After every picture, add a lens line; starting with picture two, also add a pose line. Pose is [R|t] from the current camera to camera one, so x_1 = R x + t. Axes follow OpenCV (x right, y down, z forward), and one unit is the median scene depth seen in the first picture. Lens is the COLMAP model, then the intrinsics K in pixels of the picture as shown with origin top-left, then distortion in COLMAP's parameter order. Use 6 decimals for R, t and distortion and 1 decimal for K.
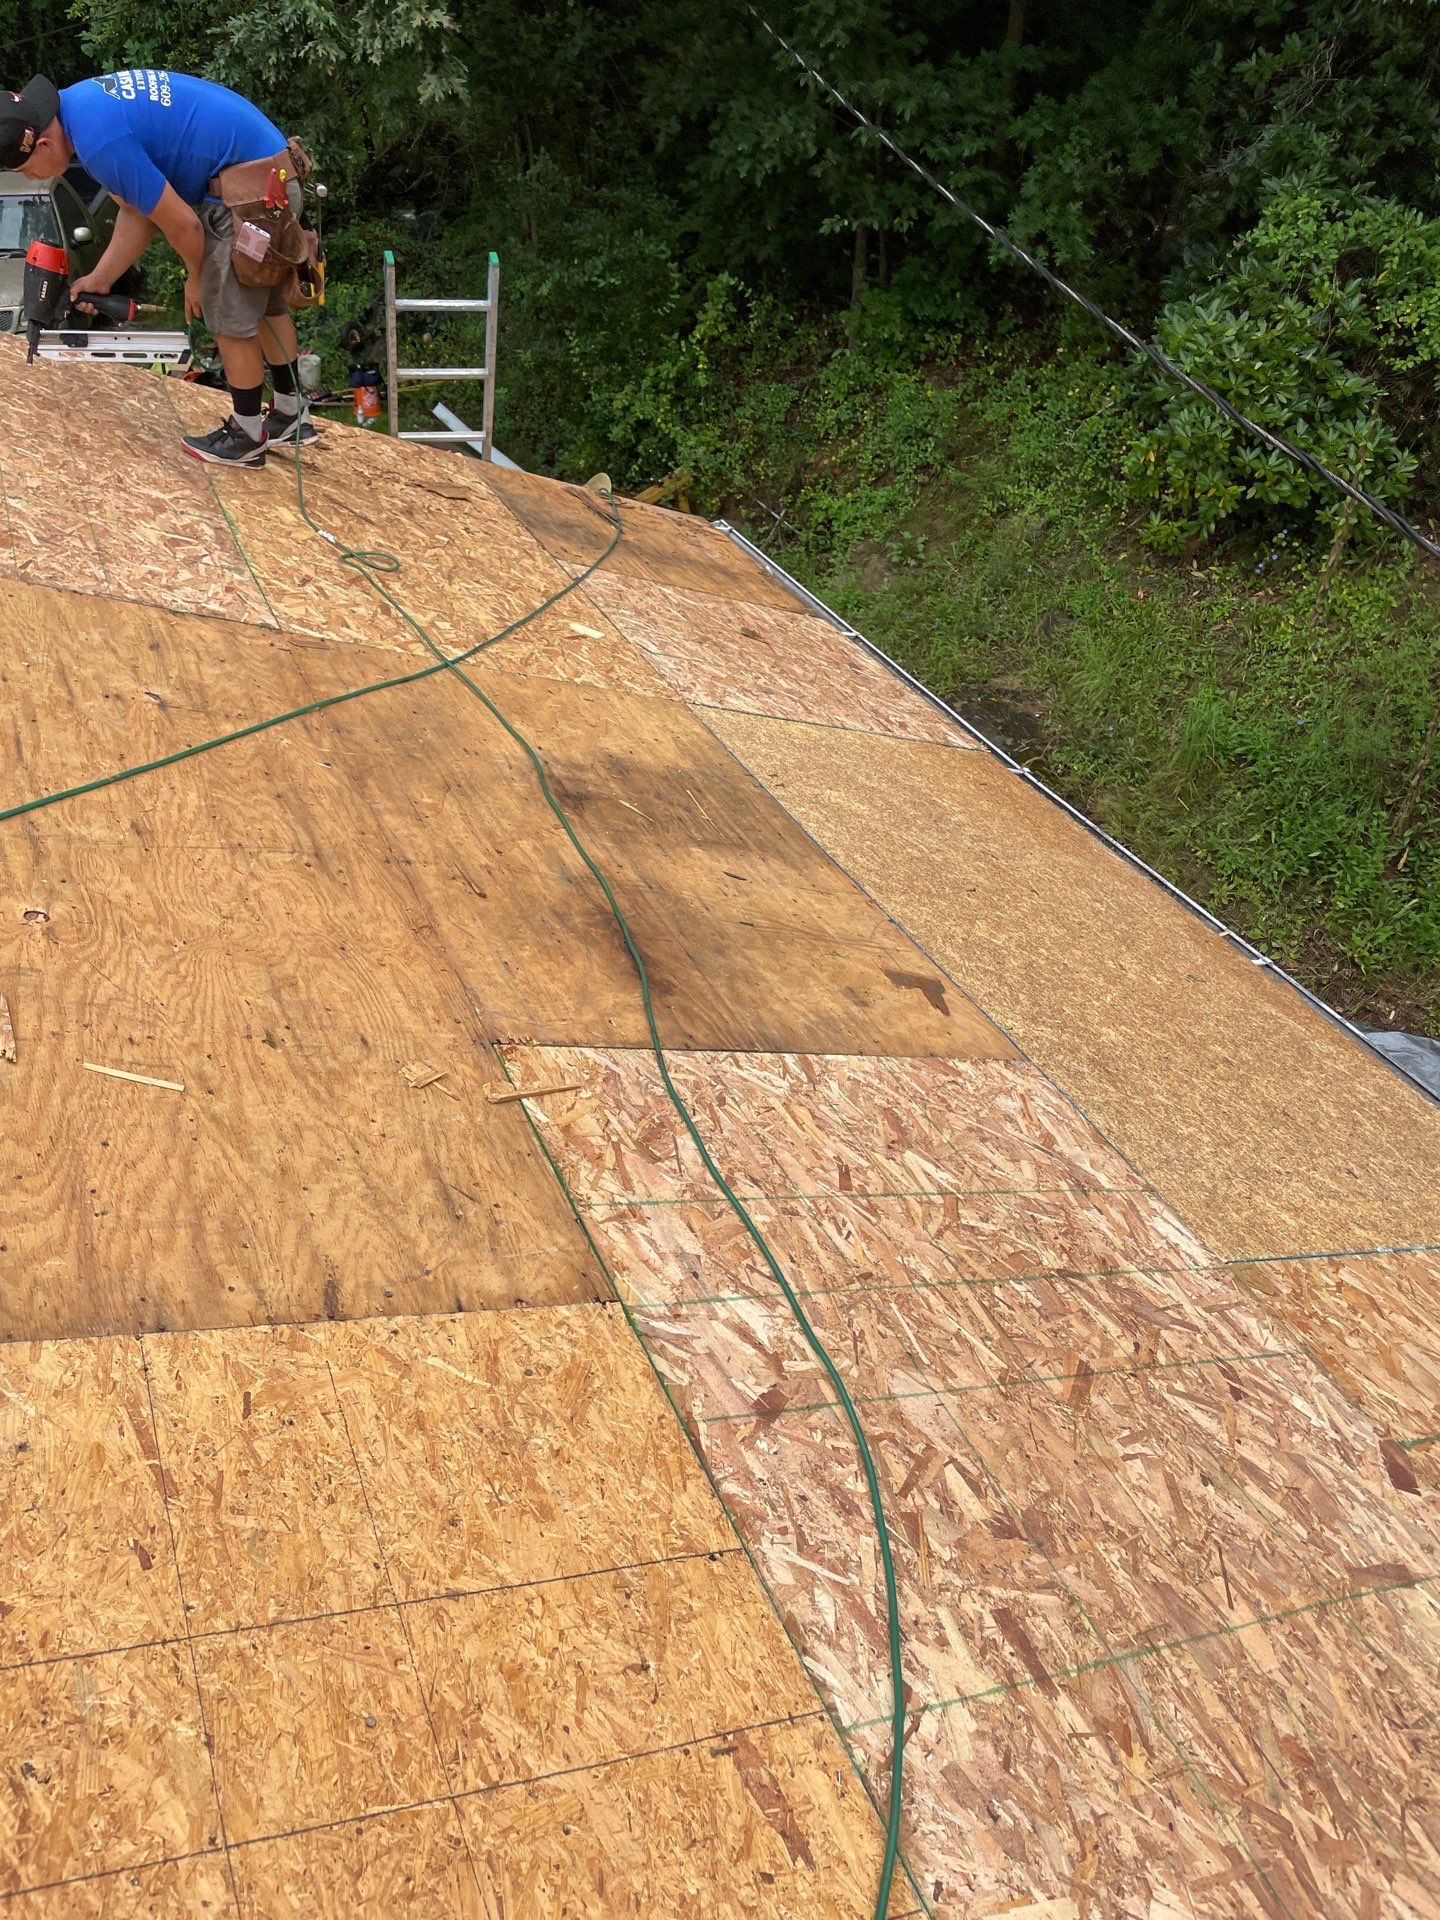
lens RADIAL K [[1475.1, 0, 684.8], [0, 1475.1, 937.4], [0, 0, 1]] dist [0.076308, -0.109139]
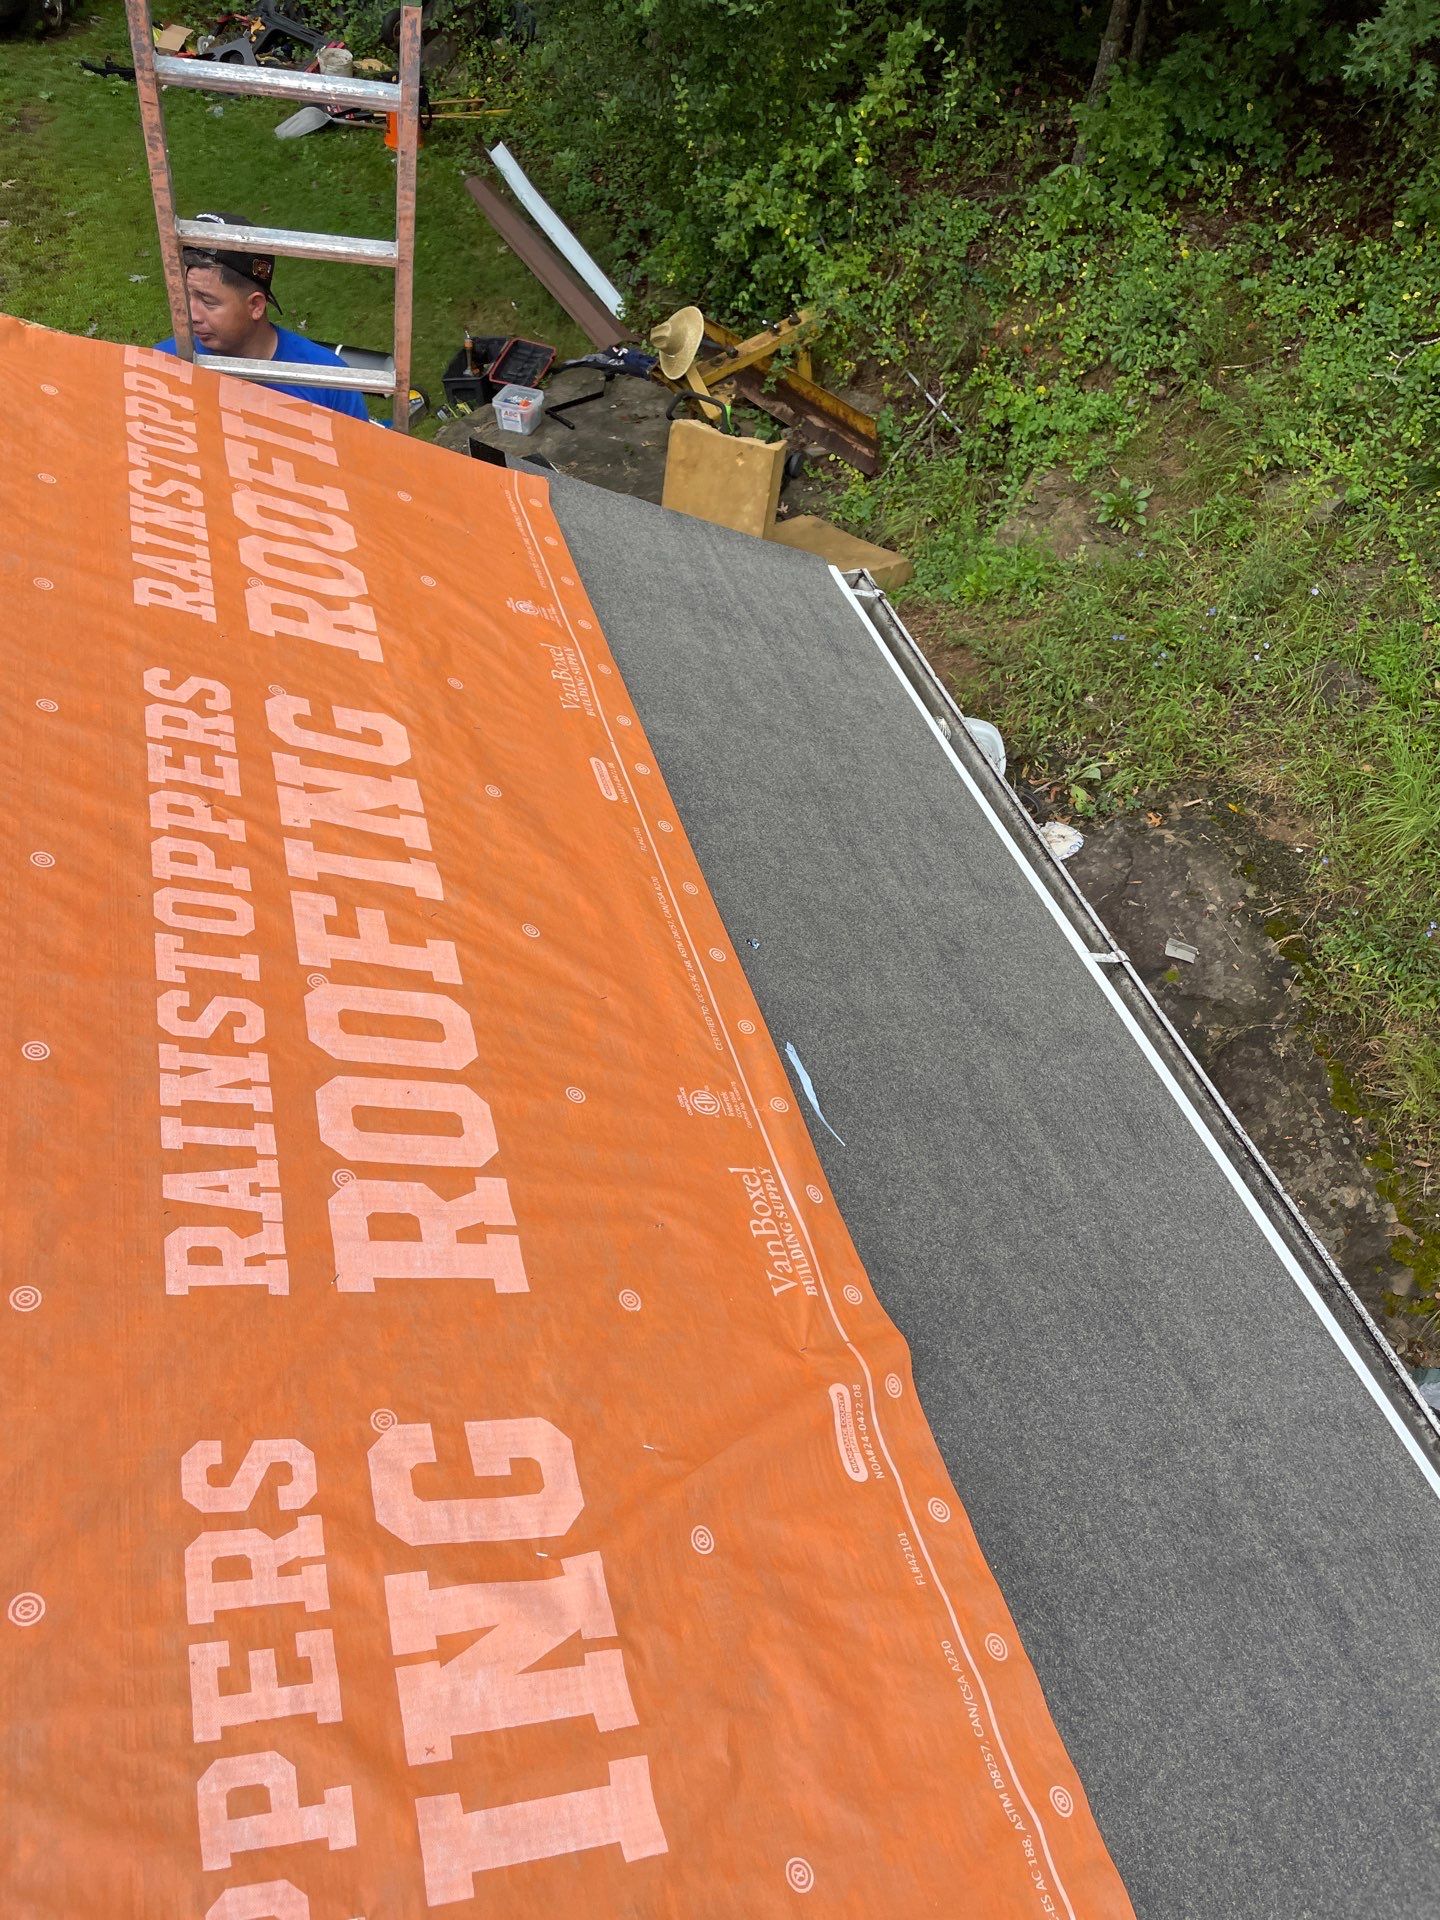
lens RADIAL K [[1475.1, 0, 714.0], [0, 1475.1, 960.1], [0, 0, 1]] dist [0.076308, -0.109139]
pose [[0.989740, 0.142776, 0.005365, -0.006702], [-0.141715, 0.976225, 0.164018, -0.128060], [0.018181, -0.163095, 0.986443, 0.261617]]
